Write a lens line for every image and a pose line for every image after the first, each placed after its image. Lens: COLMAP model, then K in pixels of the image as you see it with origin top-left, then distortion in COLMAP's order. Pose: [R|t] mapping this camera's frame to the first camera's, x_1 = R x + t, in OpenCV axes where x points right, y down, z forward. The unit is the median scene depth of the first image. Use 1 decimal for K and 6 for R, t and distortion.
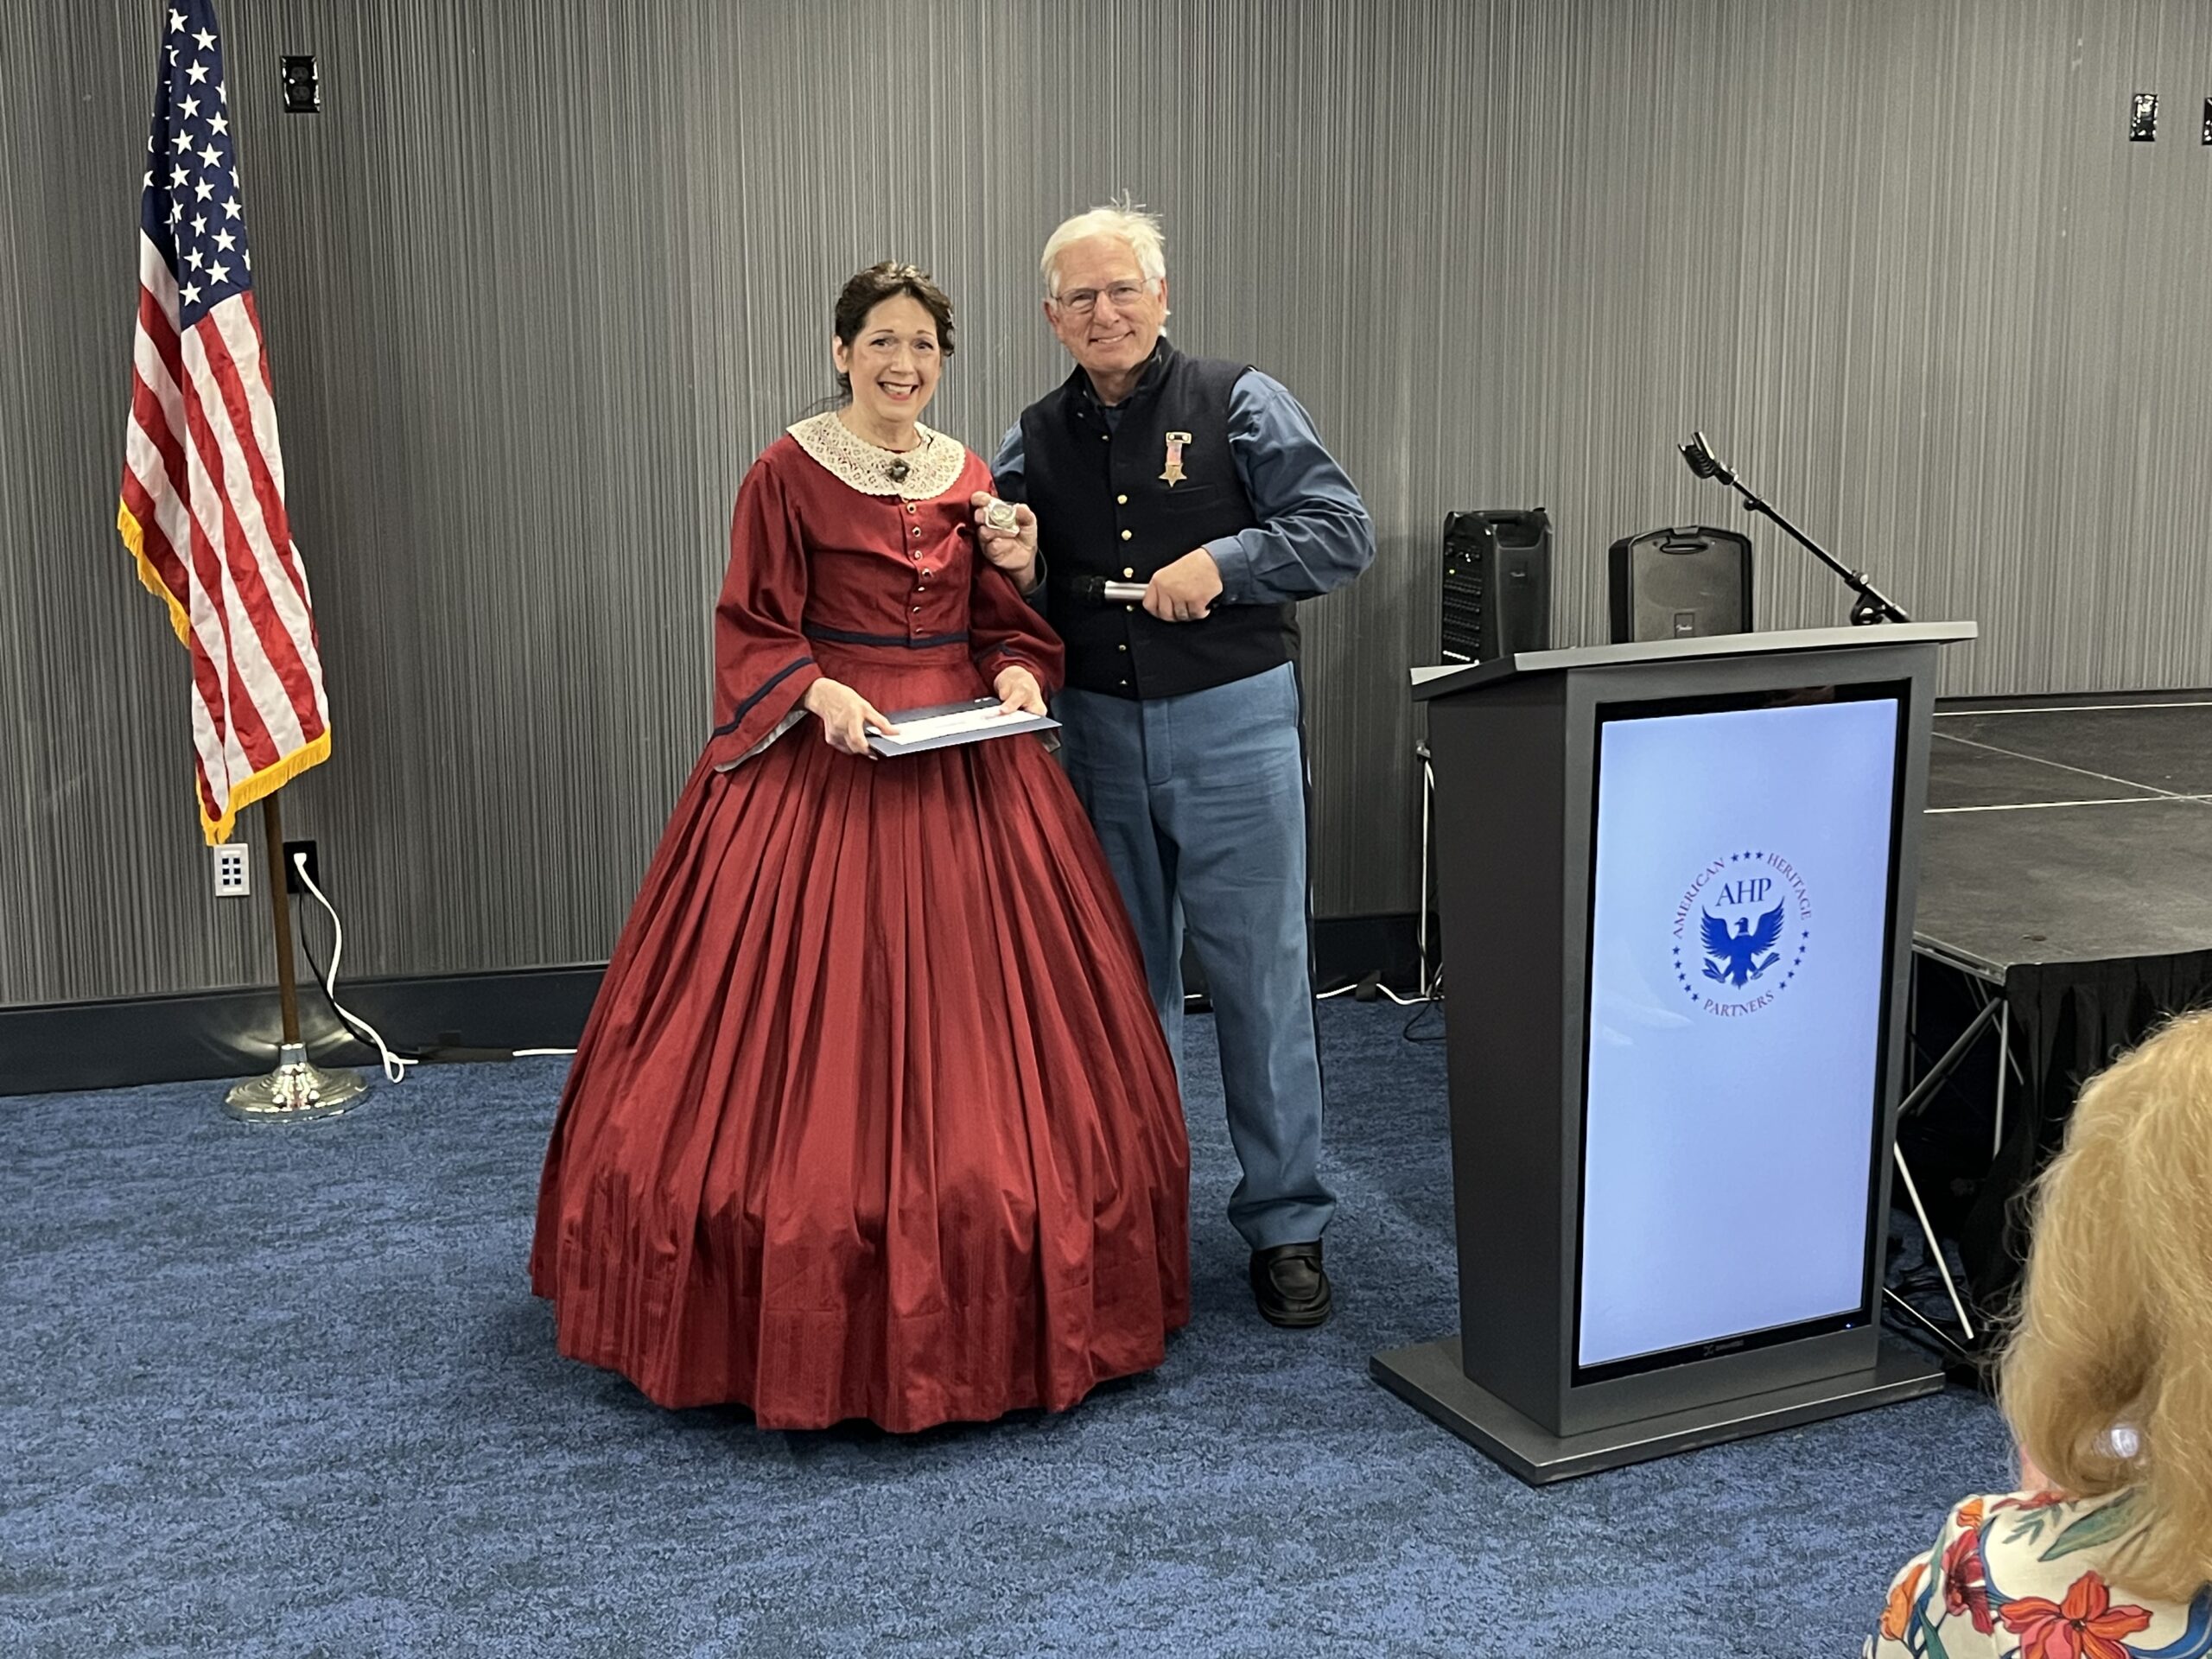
lens RADIAL K [[2689.5, 0, 1106.0], [0, 2689.5, 829.5], [0, 0, 1]] dist [0.015042, -0.021291]
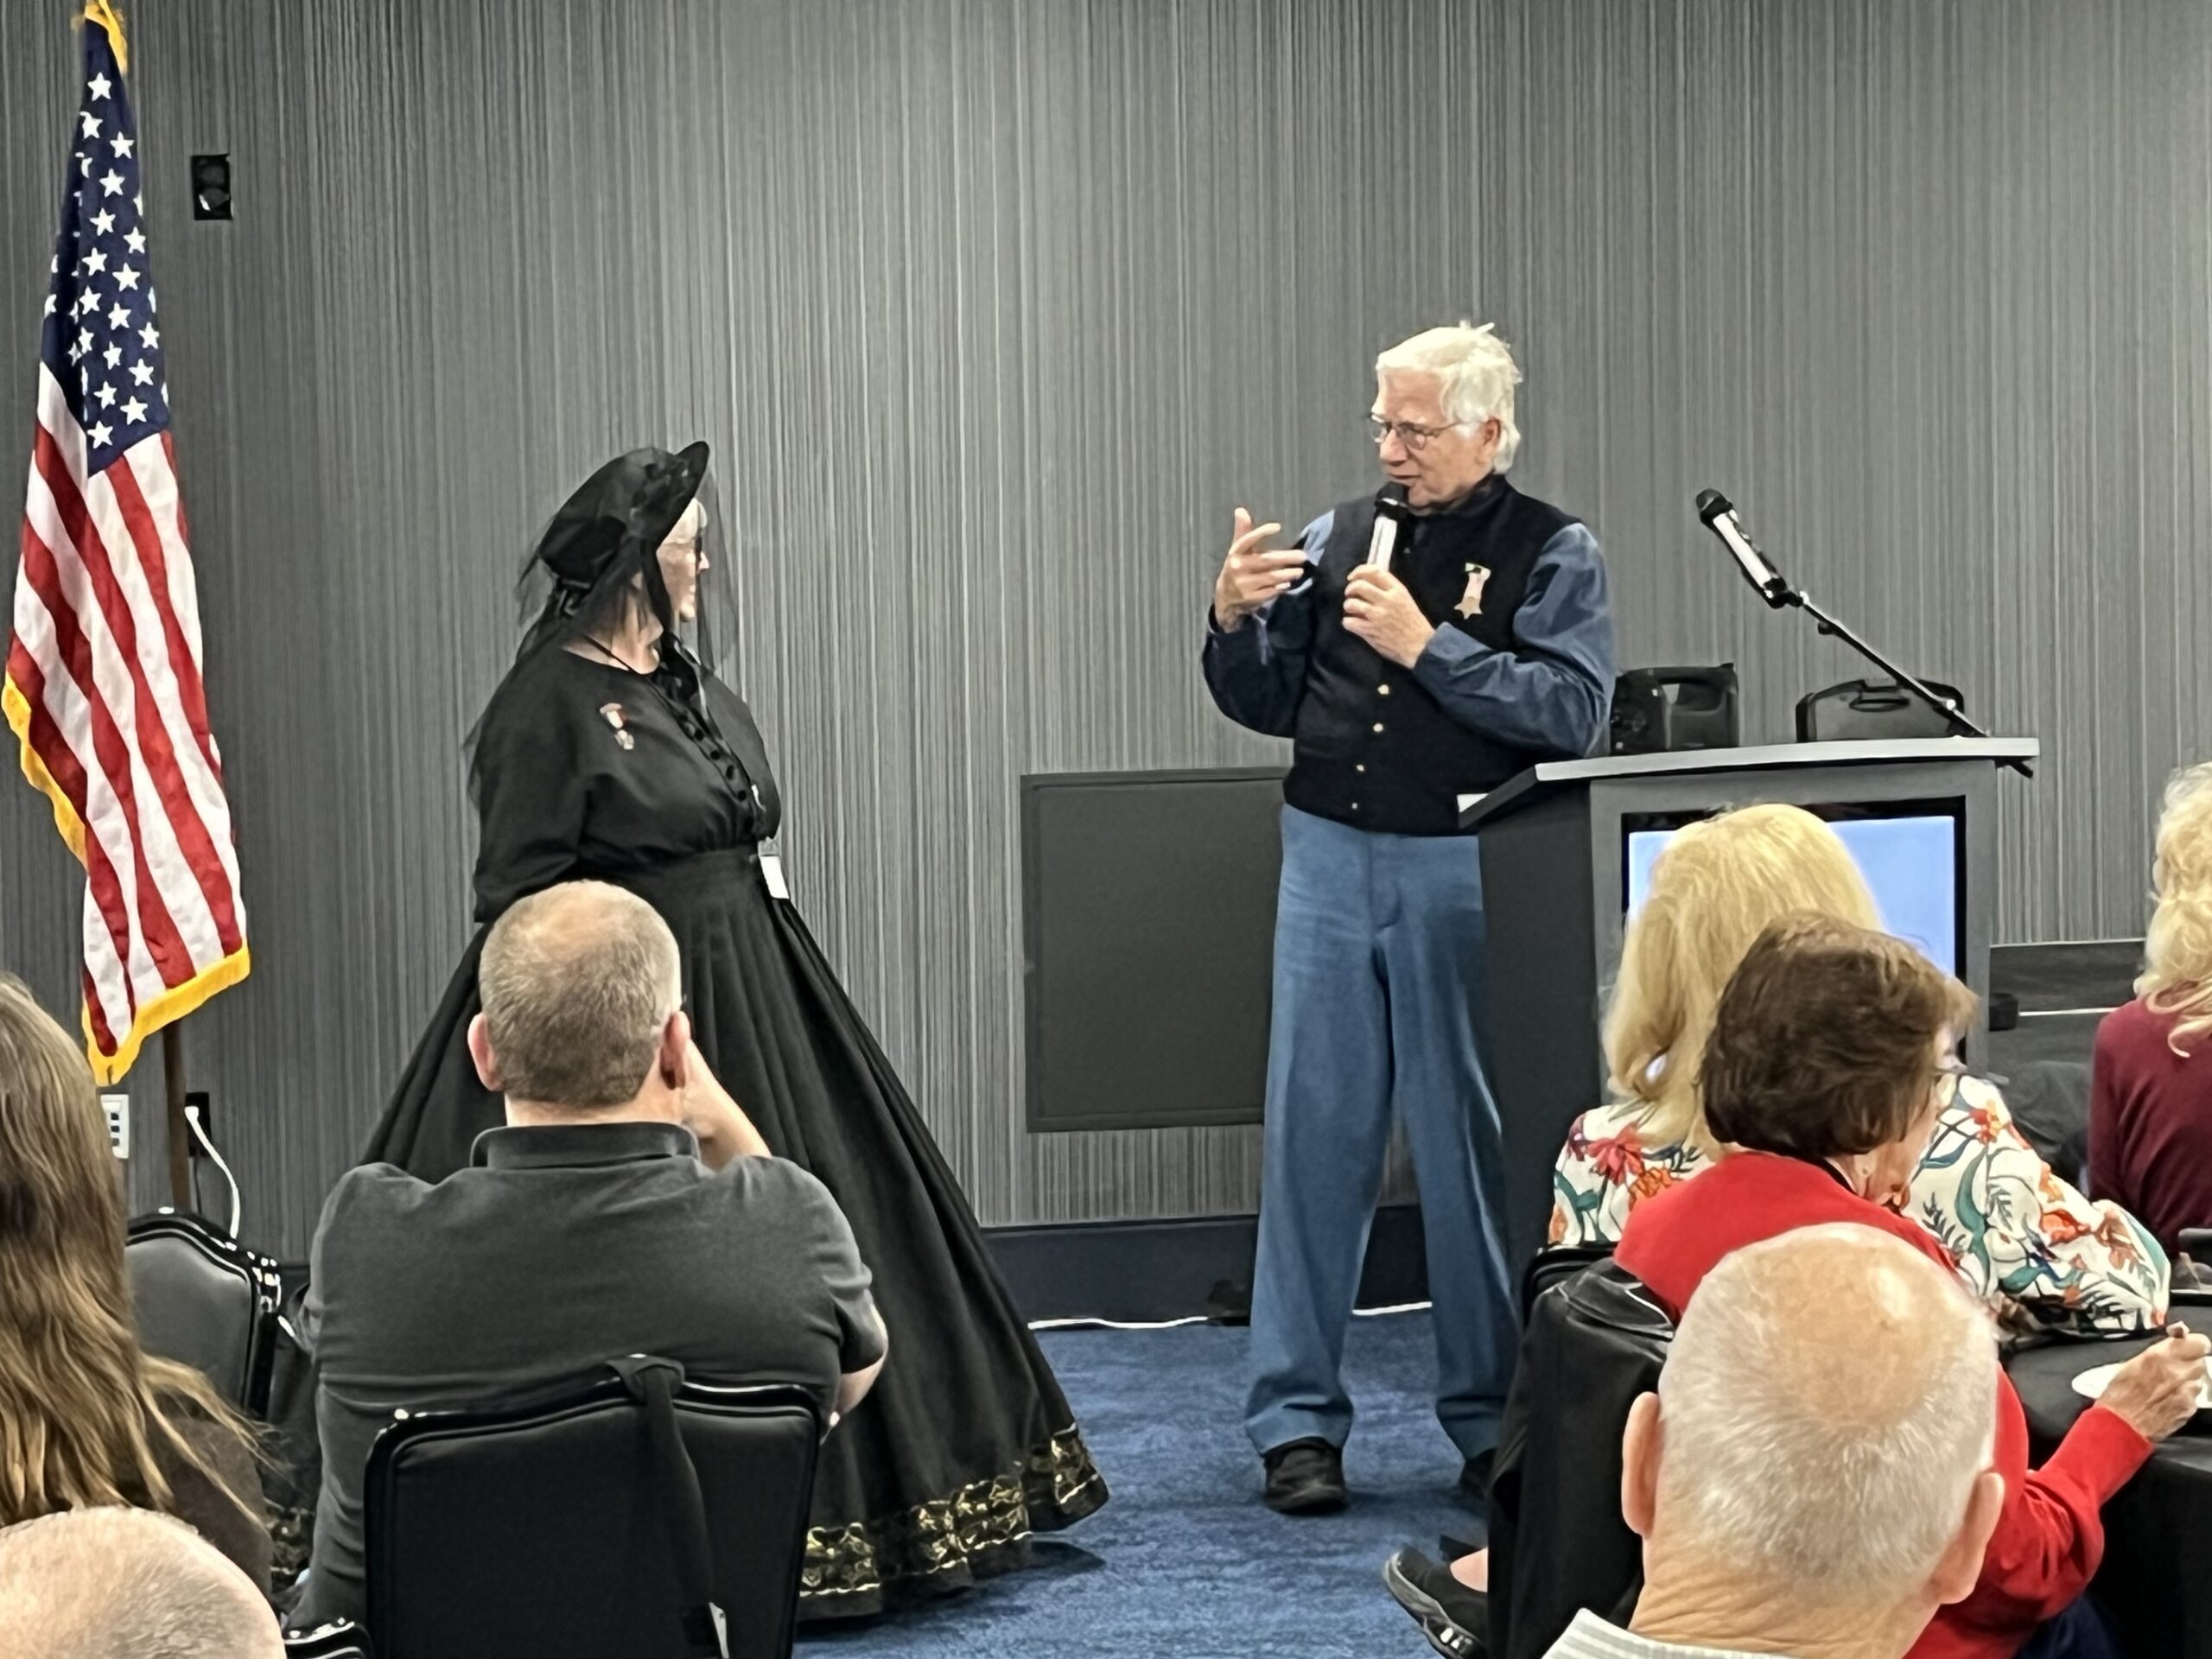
lens RADIAL K [[5602.8, 0, 1106.0], [0, 5602.8, 829.5], [0, 0, 1]] dist [0.028330, 0.209960]
pose [[0.999173, -0.016724, -0.037062, 0.044755], [0.012443, 0.993530, -0.112883, 0.131326], [0.038710, 0.112328, 0.992917, -0.744640]]
